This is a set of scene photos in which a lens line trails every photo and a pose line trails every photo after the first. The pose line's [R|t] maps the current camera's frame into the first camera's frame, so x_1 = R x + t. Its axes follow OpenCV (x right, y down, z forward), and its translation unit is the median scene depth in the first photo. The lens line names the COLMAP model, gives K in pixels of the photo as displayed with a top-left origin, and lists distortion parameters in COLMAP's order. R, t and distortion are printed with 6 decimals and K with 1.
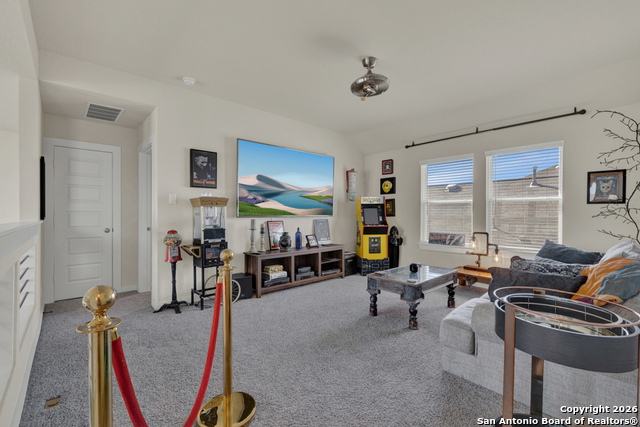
lens RADIAL K [[275.3, 0, 317.2], [0, 275.3, 219.7], [0, 0, 1]] dist [-0.007875, 0.001647]
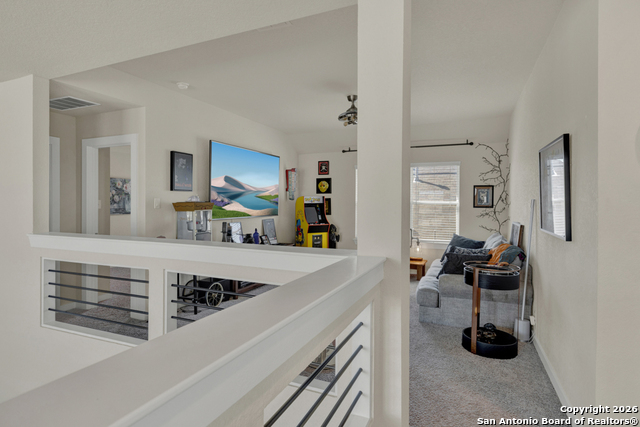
lens RADIAL K [[342.8, 0, 316.8], [0, 342.8, 213.3], [0, 0, 1]] dist [-0.013195, -0.000299]
pose [[0.912641, -0.008839, 0.408666, -0.402496], [0.005407, 0.999940, 0.009553, -0.040159], [-0.408726, -0.006509, 0.912634, -0.244630]]
